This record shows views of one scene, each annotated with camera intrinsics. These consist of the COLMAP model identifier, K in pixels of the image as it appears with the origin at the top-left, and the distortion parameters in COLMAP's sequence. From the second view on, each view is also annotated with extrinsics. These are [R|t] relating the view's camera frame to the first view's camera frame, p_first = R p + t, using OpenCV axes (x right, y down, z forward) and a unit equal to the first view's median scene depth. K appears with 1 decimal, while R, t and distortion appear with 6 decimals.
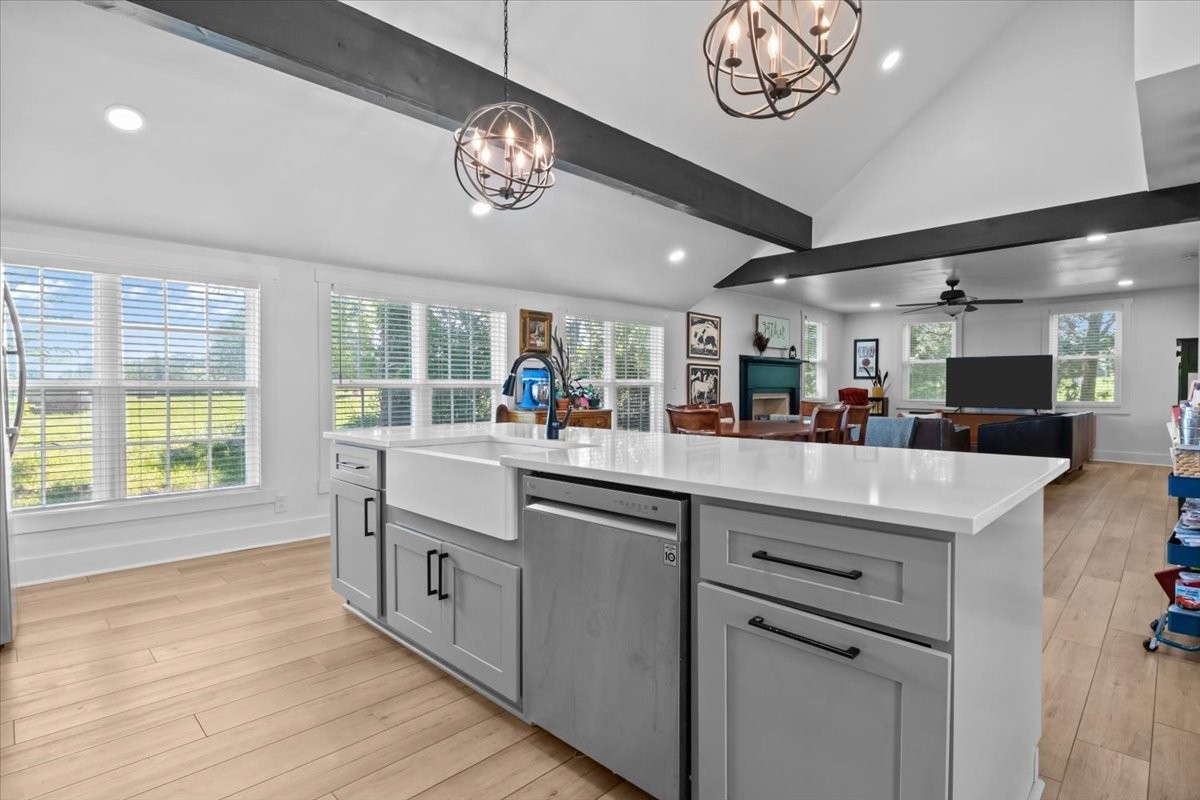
lens RADIAL K [[600.0, 0, 605.7], [0, 600.0, 398.0], [0, 0, 1]] dist [0.002734, 0.000246]
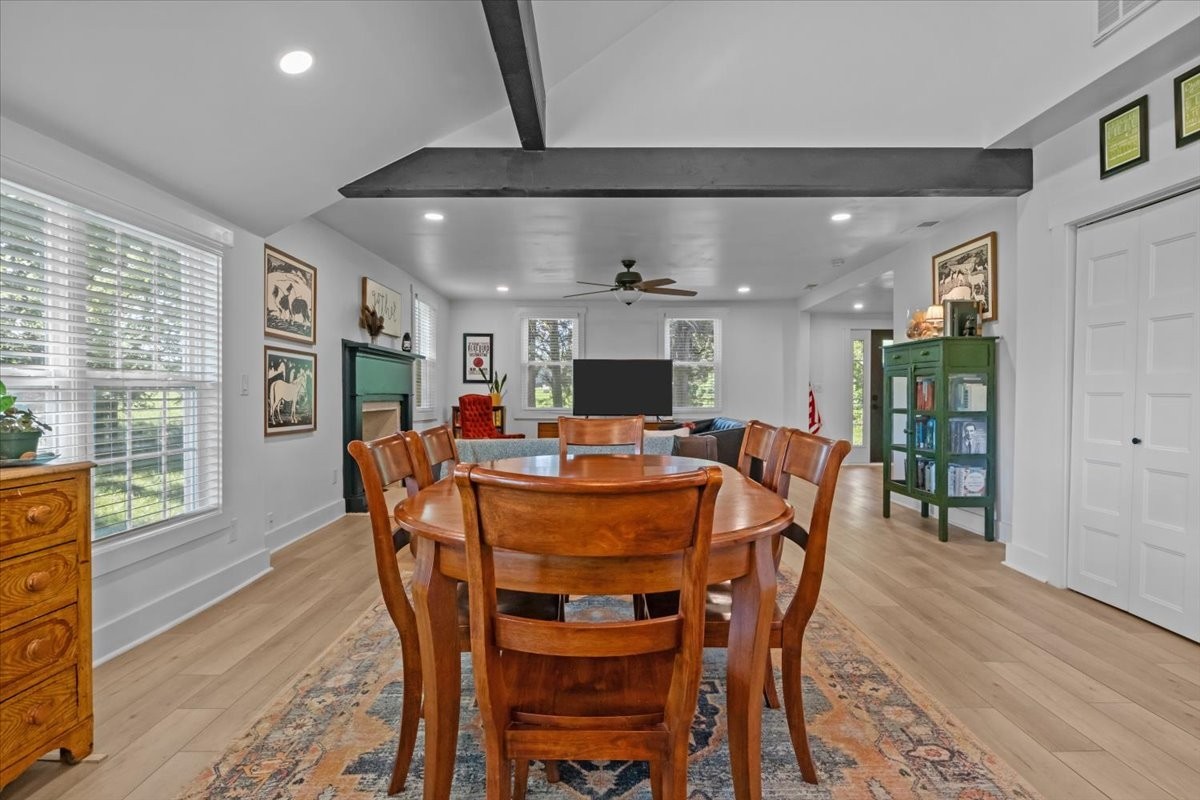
lens RADIAL K [[597.4, 0, 607.3], [0, 597.4, 401.7], [0, 0, 1]] dist [-0.015047, -0.000243]
pose [[0.706102, -0.010443, 0.708034, -0.011581], [0.014994, 0.999888, -0.000204, -0.005636], [-0.707952, 0.010760, 0.706179, 0.419931]]
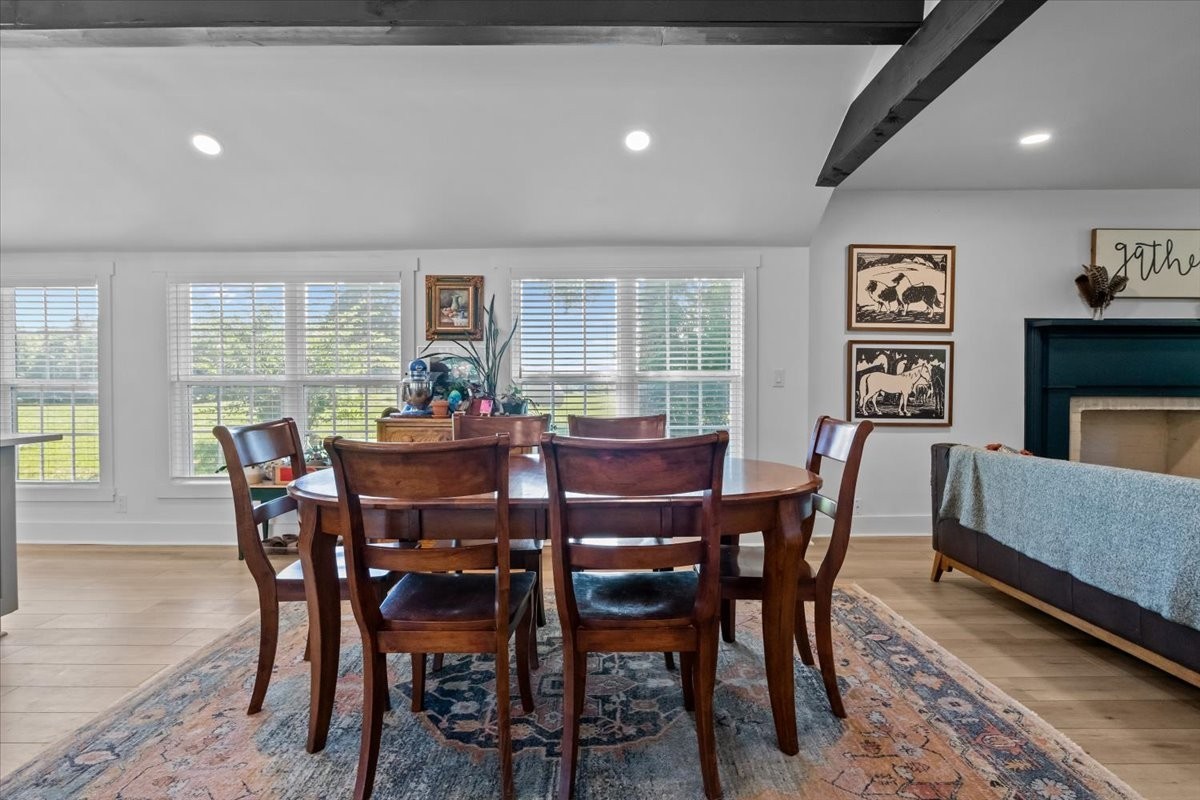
lens RADIAL K [[610.4, 0, 603.9], [0, 610.4, 396.7], [0, 0, 1]] dist [-0.010037, 0.000207]
pose [[0.693883, 0.013855, -0.719954, 0.361136], [-0.014350, 0.999882, 0.005412, -0.006474], [0.719944, 0.006576, 0.694001, 0.436343]]
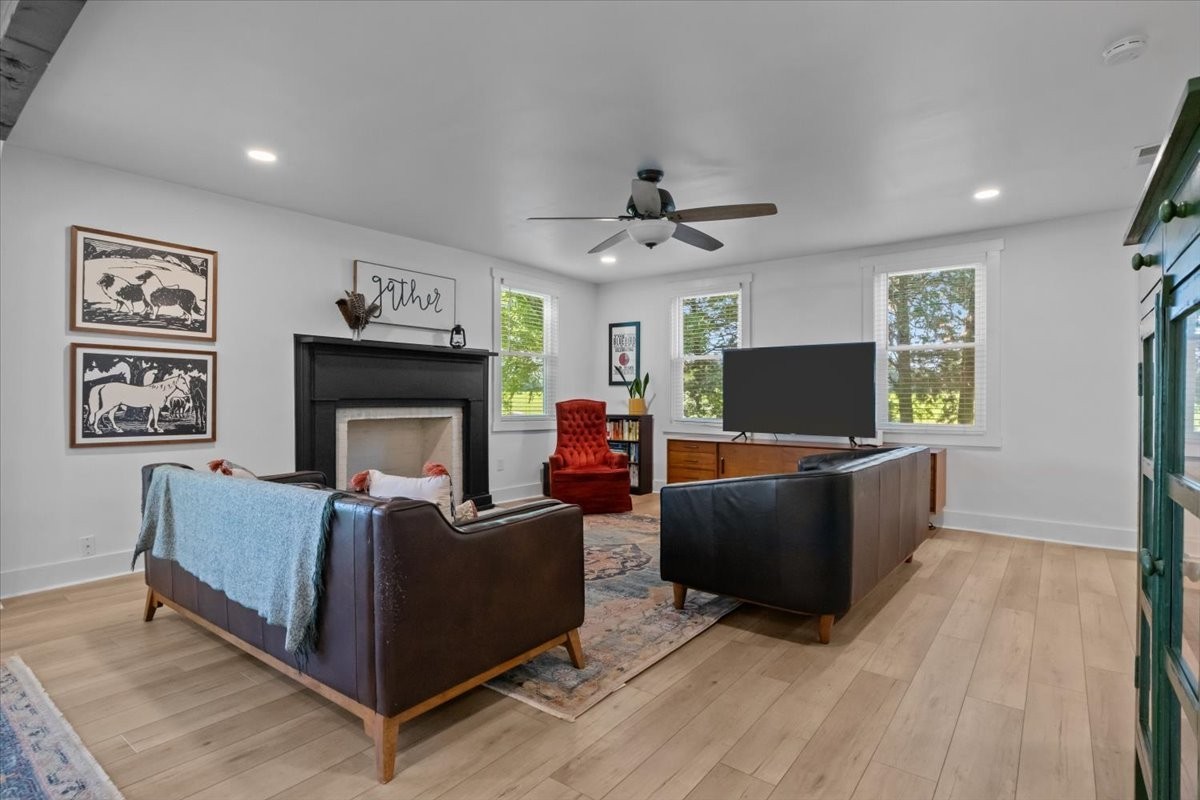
lens RADIAL K [[593.9, 0, 600.0], [0, 593.9, 400.0], [0, 0, 1]] dist [-0.002935, -0.000247]
pose [[0.994207, 0.001854, 0.107467, 0.451190], [-0.000341, 0.999901, -0.014091, -0.009444], [-0.107482, 0.013973, 0.994109, 0.501156]]
